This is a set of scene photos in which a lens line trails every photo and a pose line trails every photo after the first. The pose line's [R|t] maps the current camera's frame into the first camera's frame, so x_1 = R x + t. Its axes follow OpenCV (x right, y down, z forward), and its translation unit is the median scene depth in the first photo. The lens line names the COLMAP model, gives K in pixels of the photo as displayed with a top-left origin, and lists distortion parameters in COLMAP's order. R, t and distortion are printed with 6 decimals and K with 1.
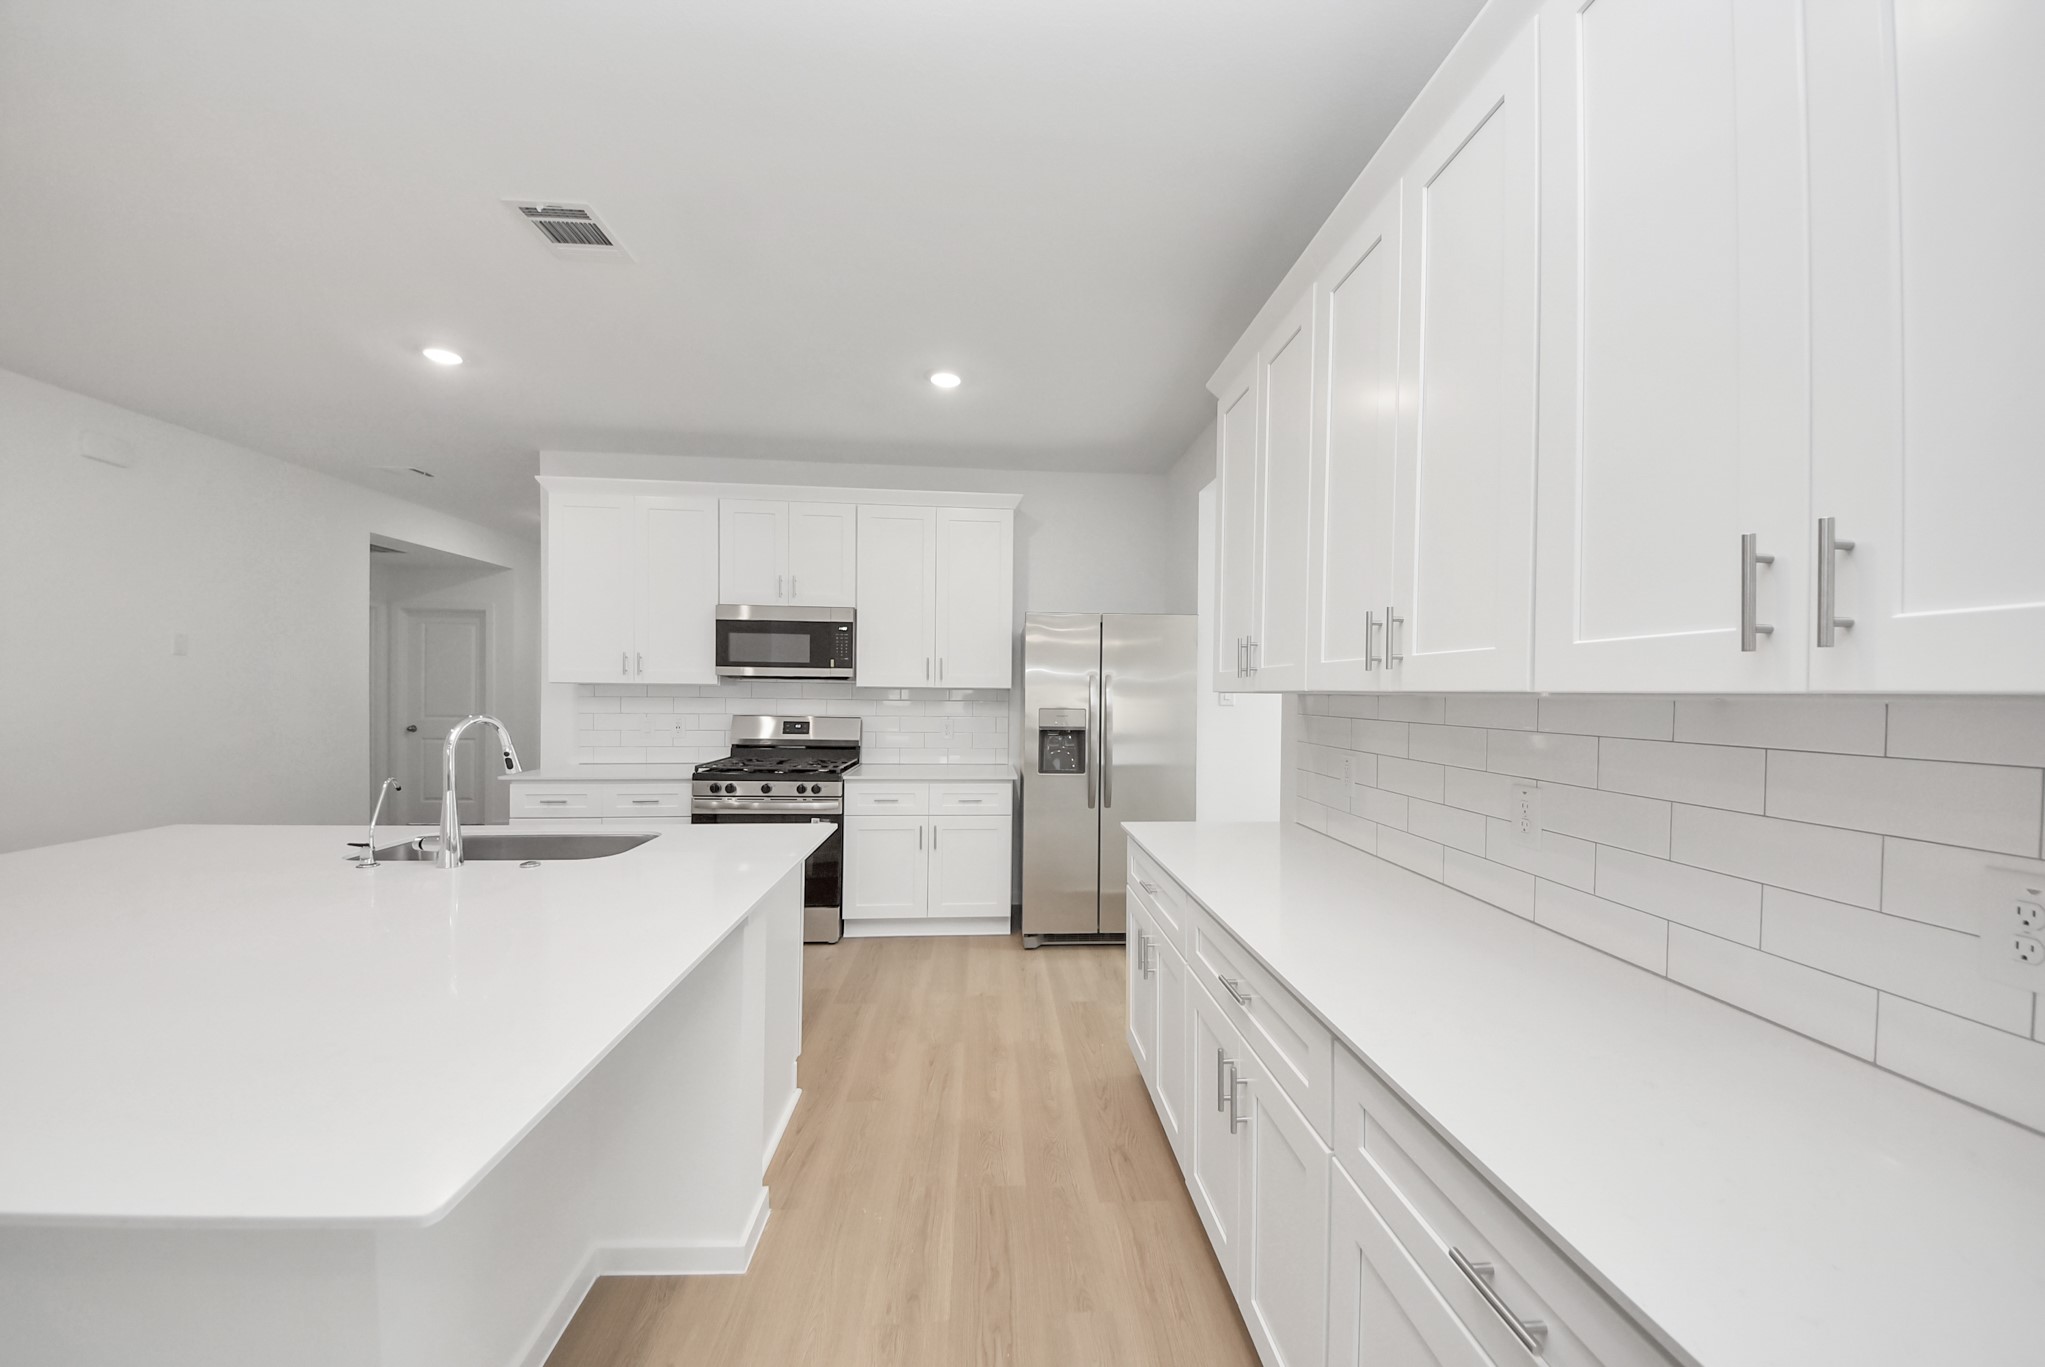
lens RADIAL K [[735.2, 0, 1019.9], [0, 735.2, 692.8], [0, 0, 1]] dist [-0.008921, -0.003027]
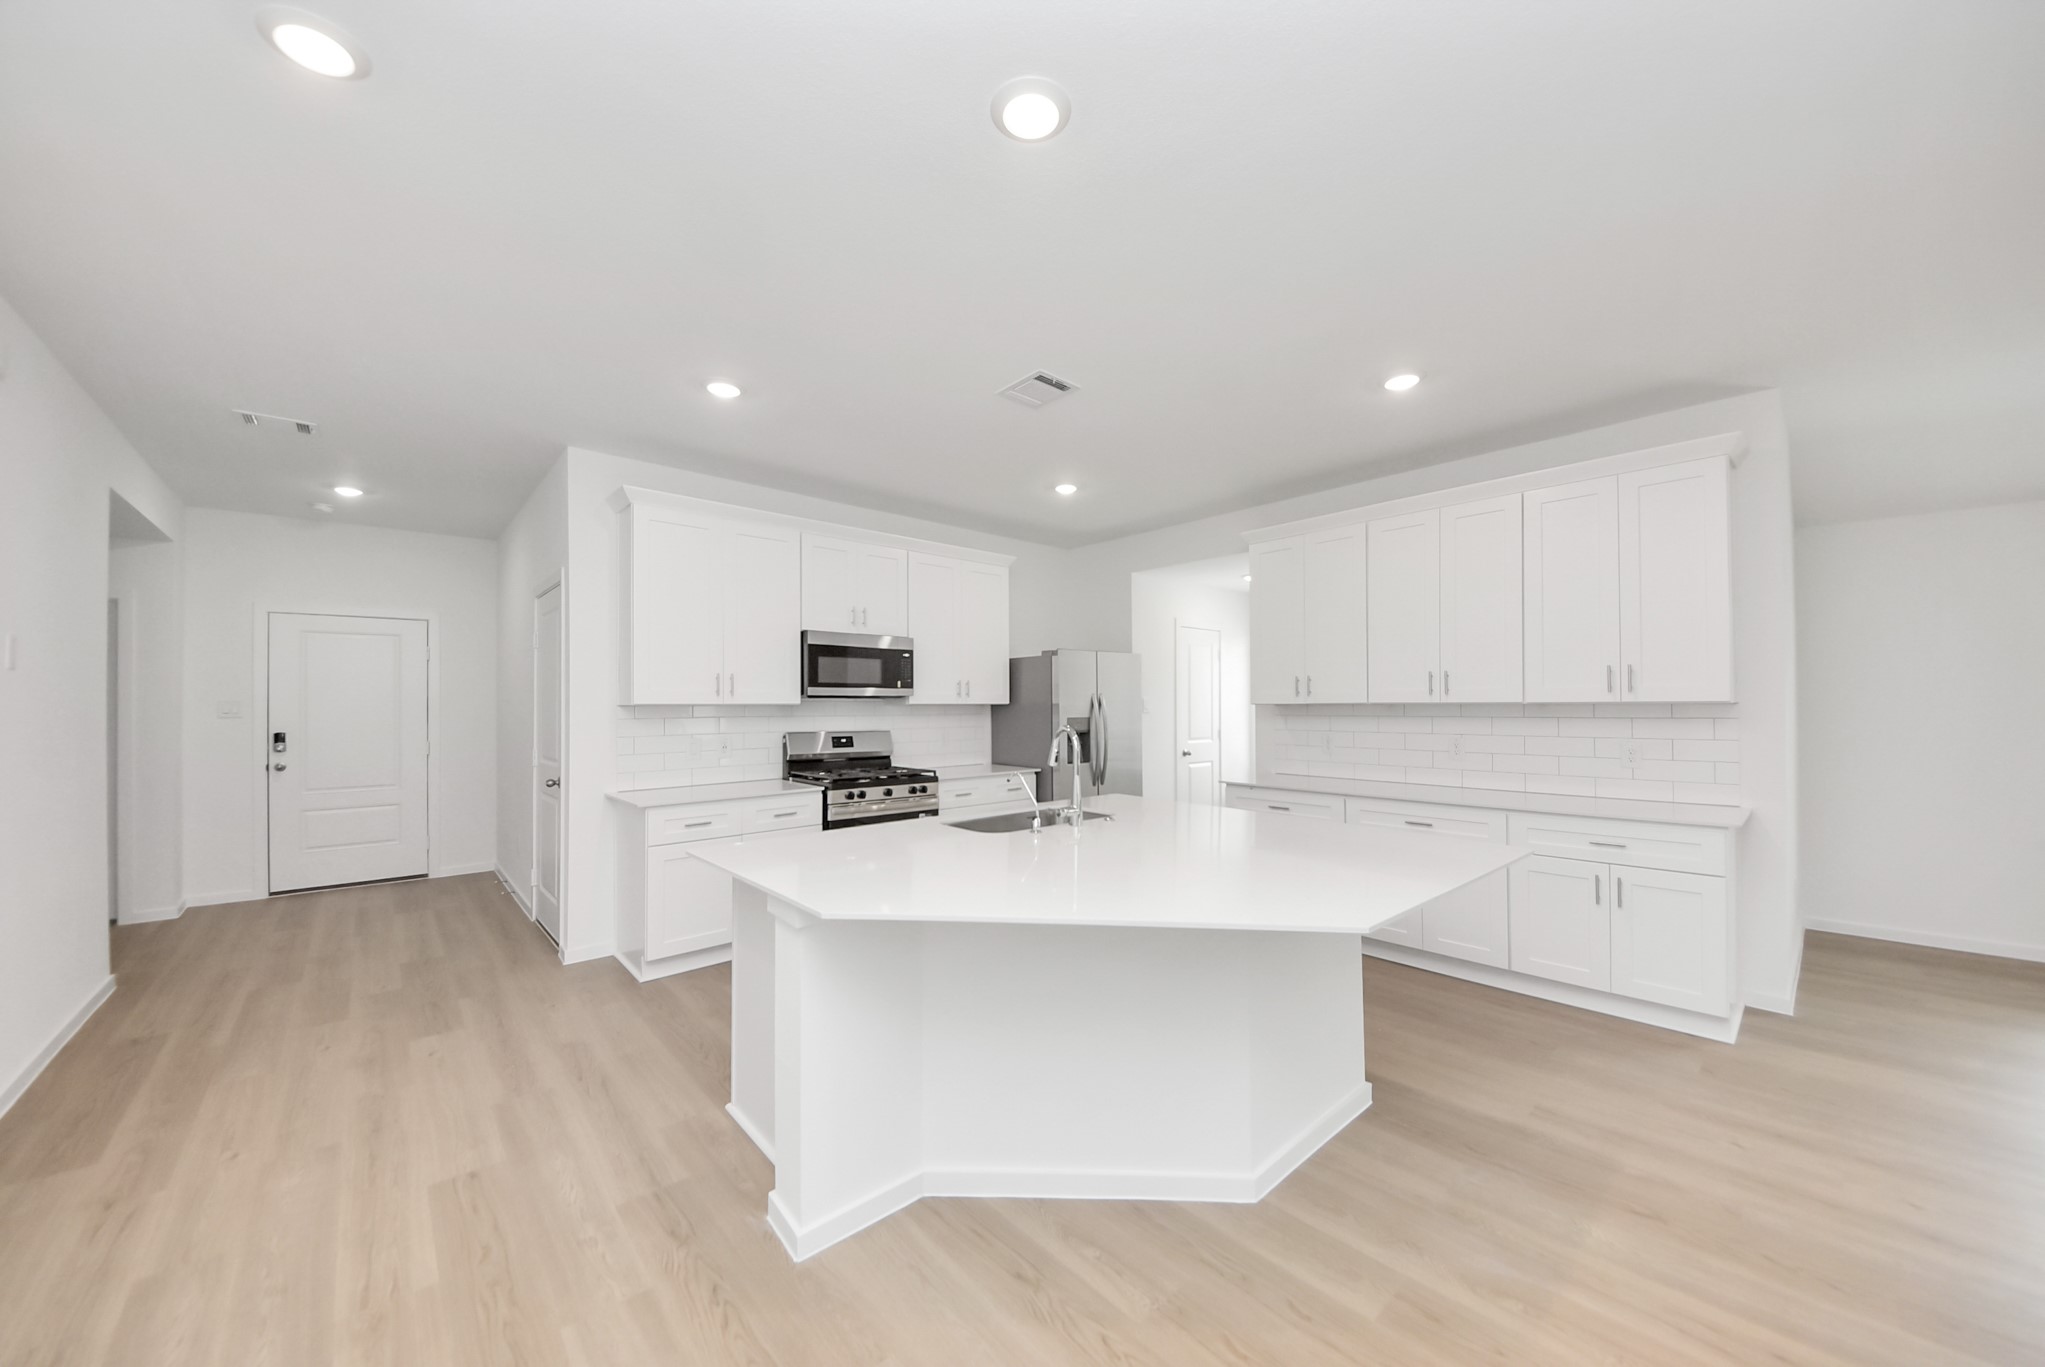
lens RADIAL K [[735.2, 0, 1043.4], [0, 735.2, 695.2], [0, 0, 1]] dist [-0.008921, -0.003027]
pose [[0.787755, -0.004946, 0.615968, -0.795256], [0.014047, 0.999852, -0.009935, -0.008174], [-0.615828, 0.016479, 0.787708, -0.068810]]
